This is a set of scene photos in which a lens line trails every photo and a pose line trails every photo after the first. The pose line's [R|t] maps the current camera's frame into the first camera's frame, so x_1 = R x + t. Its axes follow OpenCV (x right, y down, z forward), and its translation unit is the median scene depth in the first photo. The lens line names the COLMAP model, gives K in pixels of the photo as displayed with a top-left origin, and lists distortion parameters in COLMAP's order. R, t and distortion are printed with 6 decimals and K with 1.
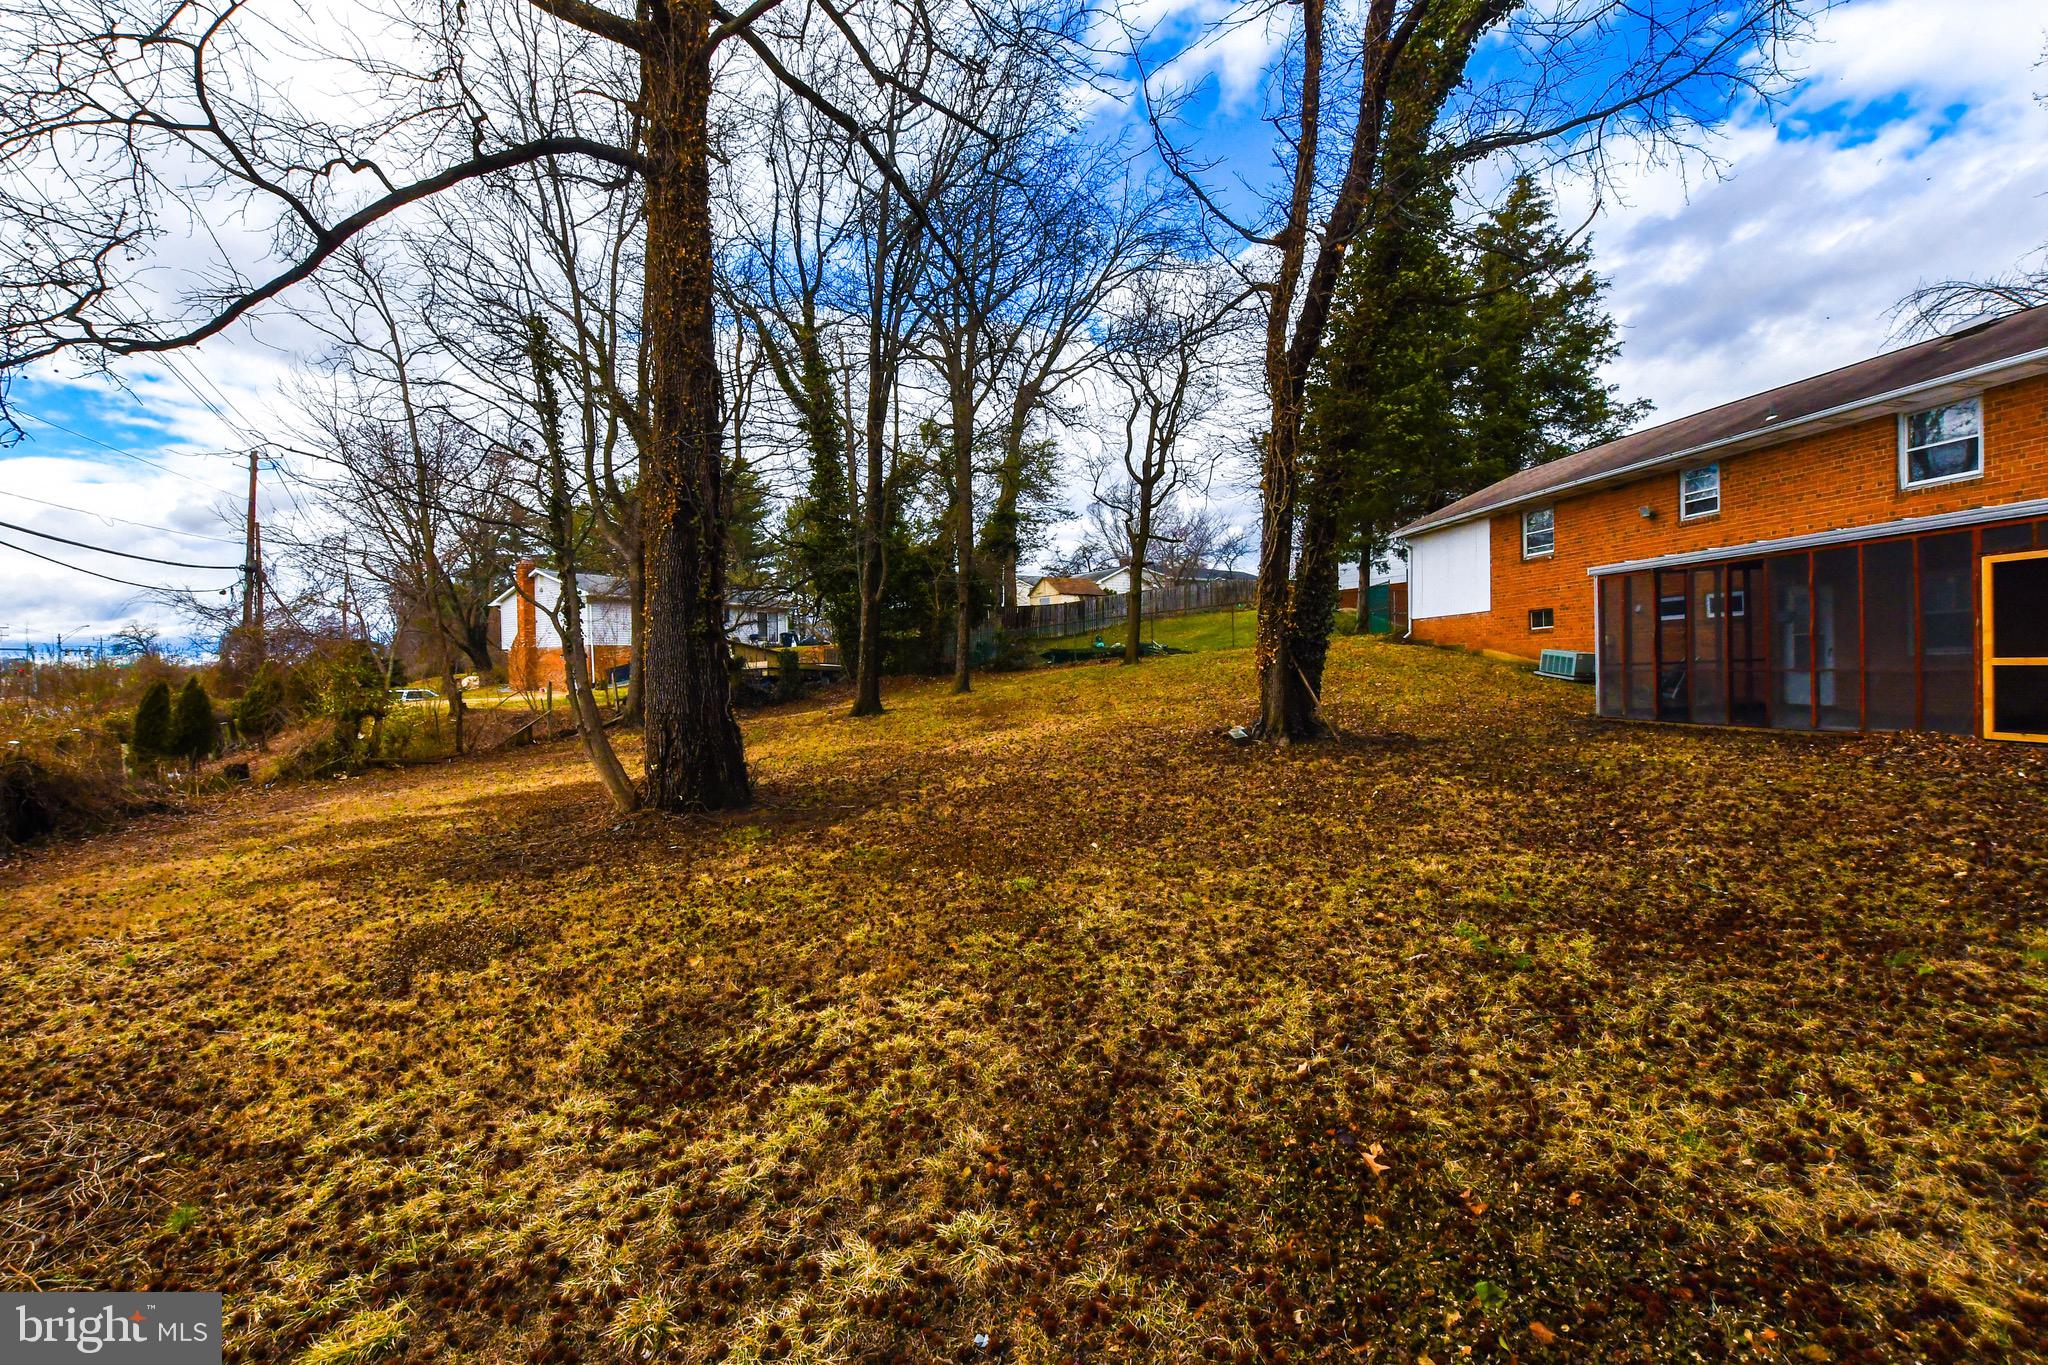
lens RADIAL K [[877.1, 0, 1018.6], [0, 877.1, 689.6], [0, 0, 1]] dist [-0.007781, 0.001403]
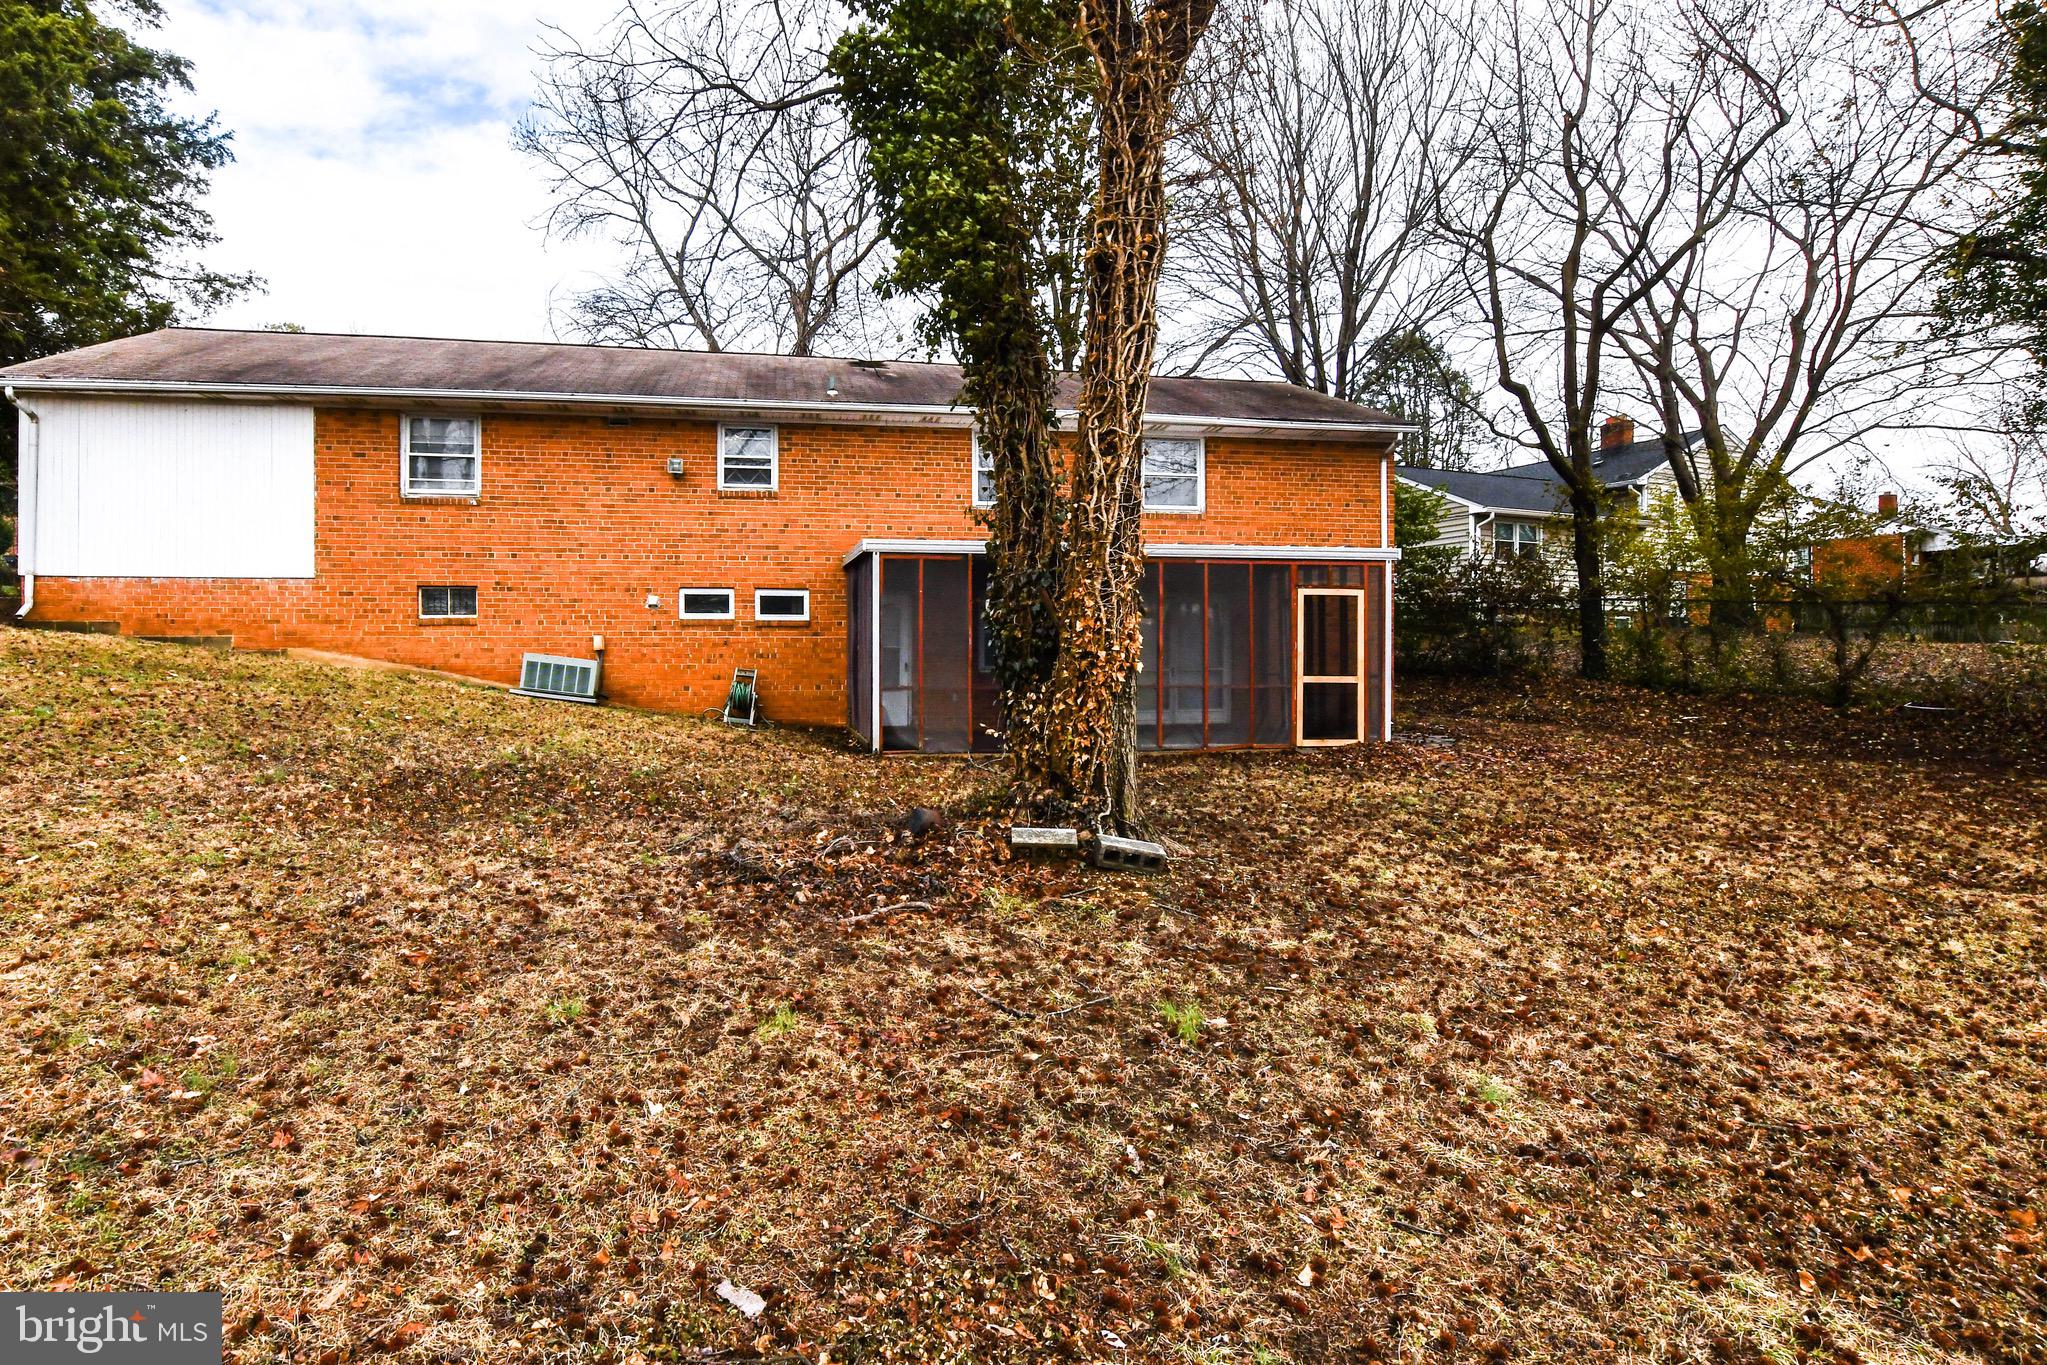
lens RADIAL K [[1097.3, 0, 980.2], [0, 1097.3, 629.0], [0, 0, 1]] dist [-0.016717, -0.000551]
pose [[-0.035864, 0.053192, 0.997940, -0.165271], [0.024842, 0.998321, -0.052320, -0.016585], [-0.999048, 0.022914, -0.037126, 0.743005]]
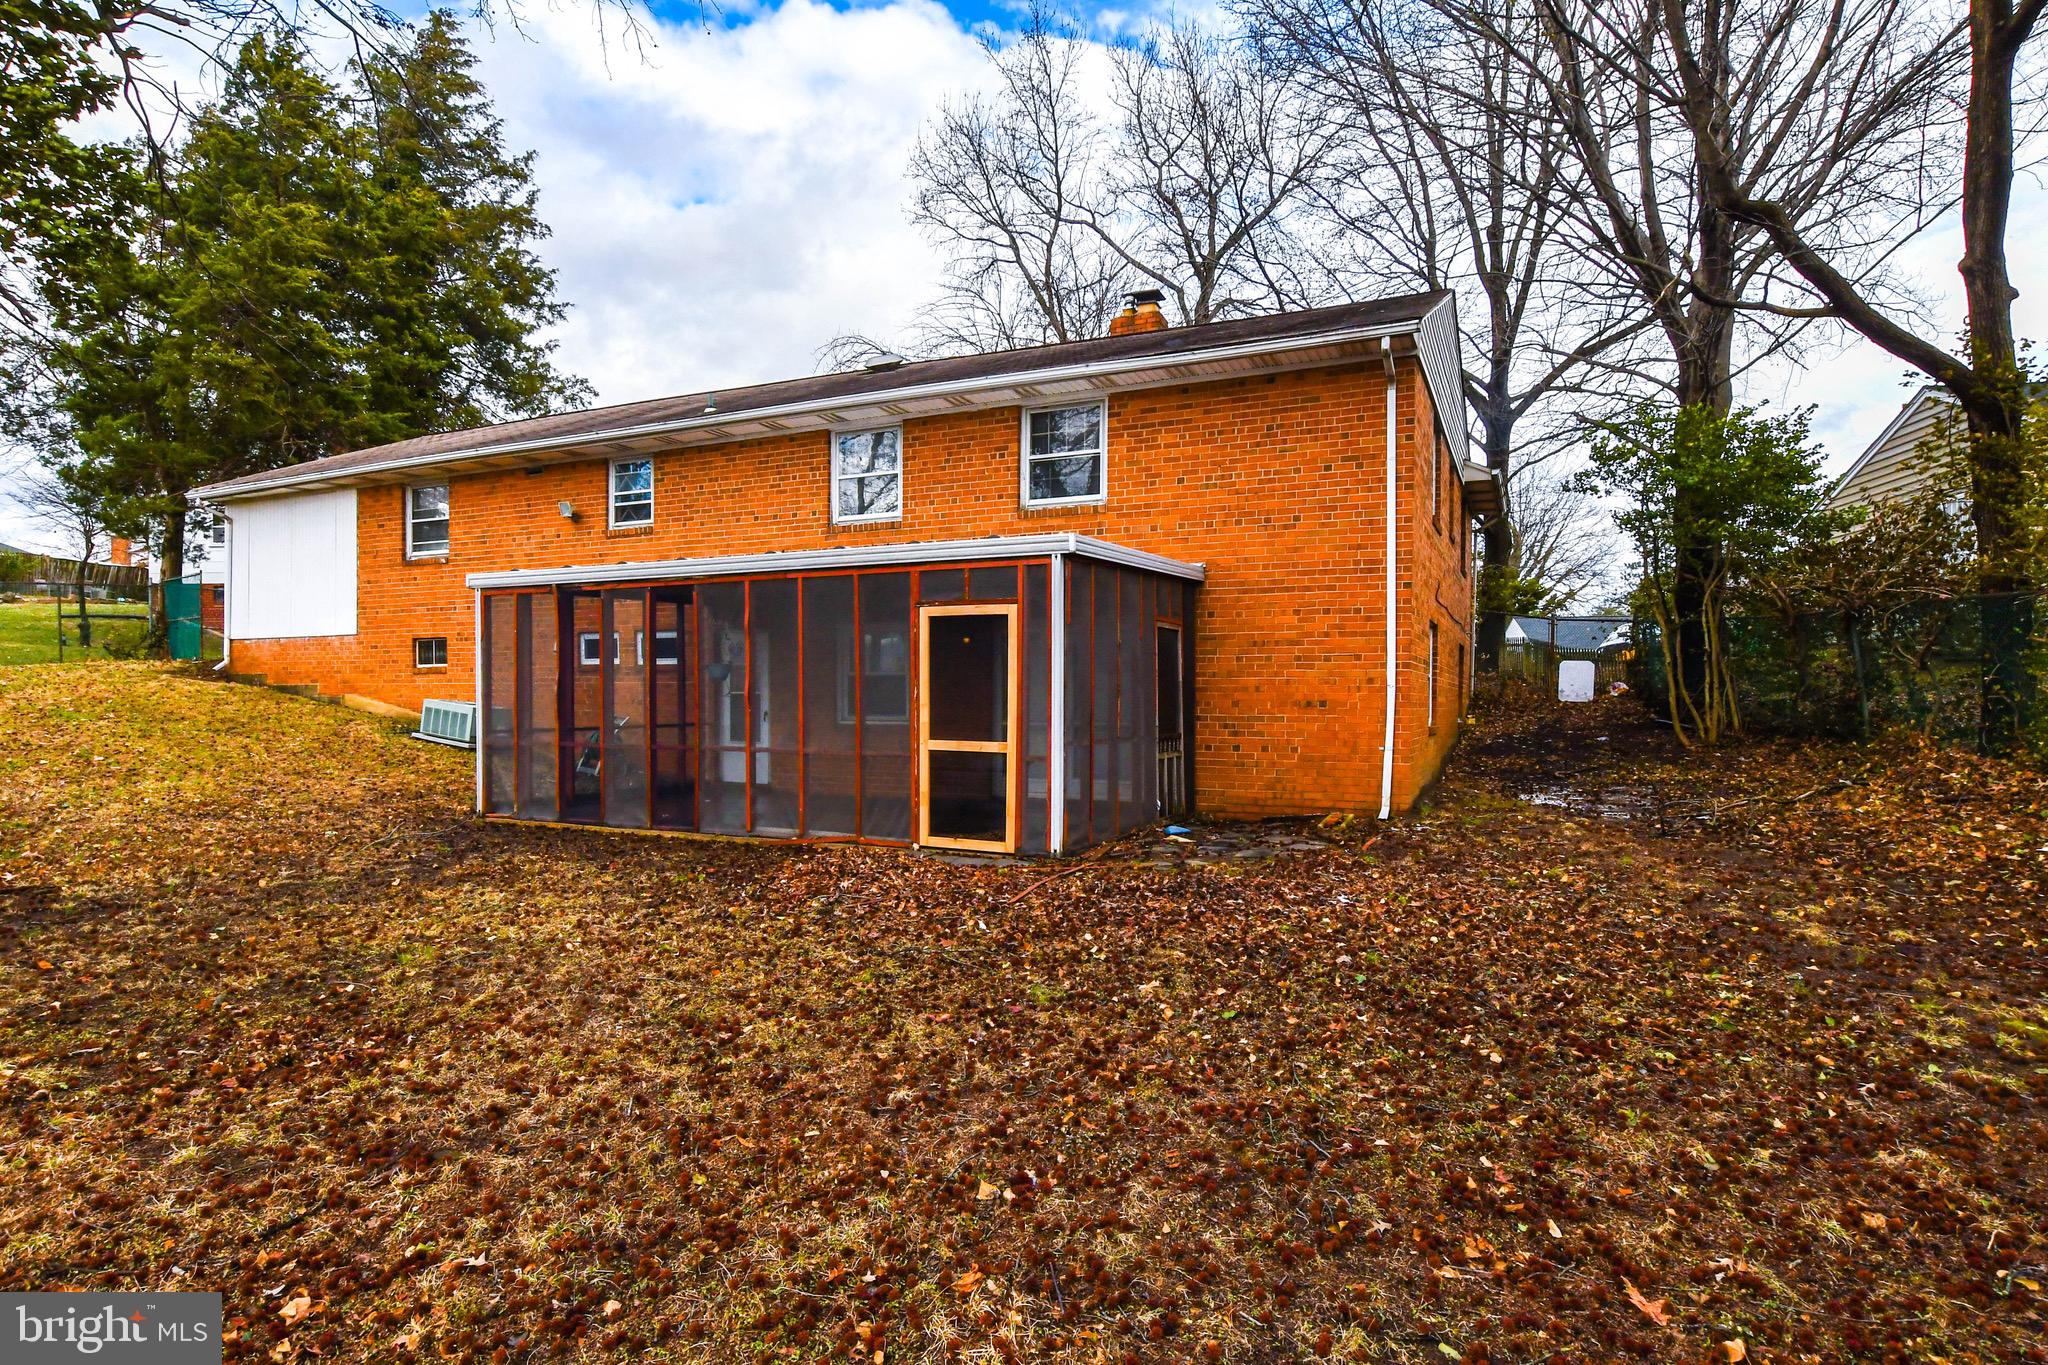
lens RADIAL K [[1097.8, 0, 1032.6], [0, 1097.8, 684.6], [0, 0, 1]] dist [-0.016717, -0.000551]
pose [[0.546990, 0.038576, 0.836250, 0.181163], [0.001537, 0.998890, -0.047084, -0.019602], [-0.837137, 0.027040, 0.546324, 0.198520]]
